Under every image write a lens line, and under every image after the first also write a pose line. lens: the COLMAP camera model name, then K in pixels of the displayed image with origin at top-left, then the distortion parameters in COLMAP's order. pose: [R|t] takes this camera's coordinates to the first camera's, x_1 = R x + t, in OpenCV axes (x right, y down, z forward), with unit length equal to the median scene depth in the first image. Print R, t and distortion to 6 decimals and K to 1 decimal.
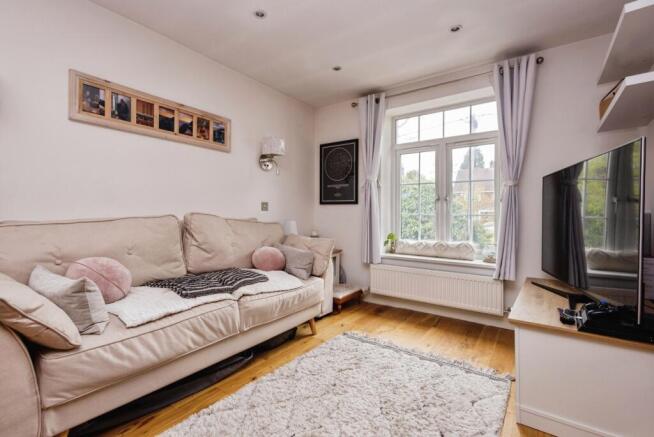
lens RADIAL K [[298.0, 0, 325.5], [0, 298.0, 216.2], [0, 0, 1]] dist [0.018020, 0.000400]
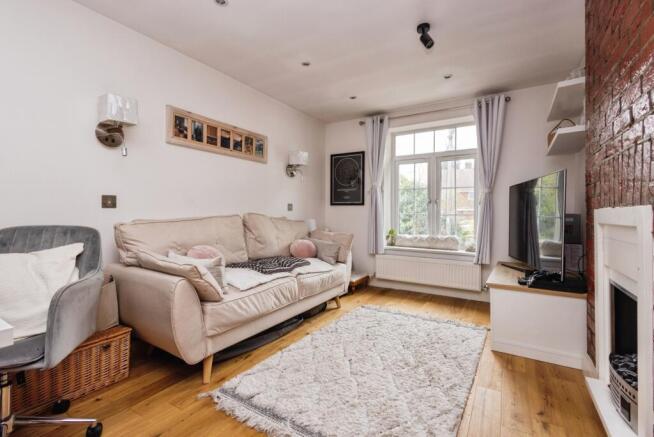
lens RADIAL K [[298.0, 0, 325.5], [0, 298.0, 216.2], [0, 0, 1]] dist [0.018020, 0.000400]
pose [[0.997679, 0.000463, 0.068091, -0.188702], [-0.000835, 0.999985, 0.005428, -0.004659], [-0.068087, -0.005472, 0.997664, -0.280695]]
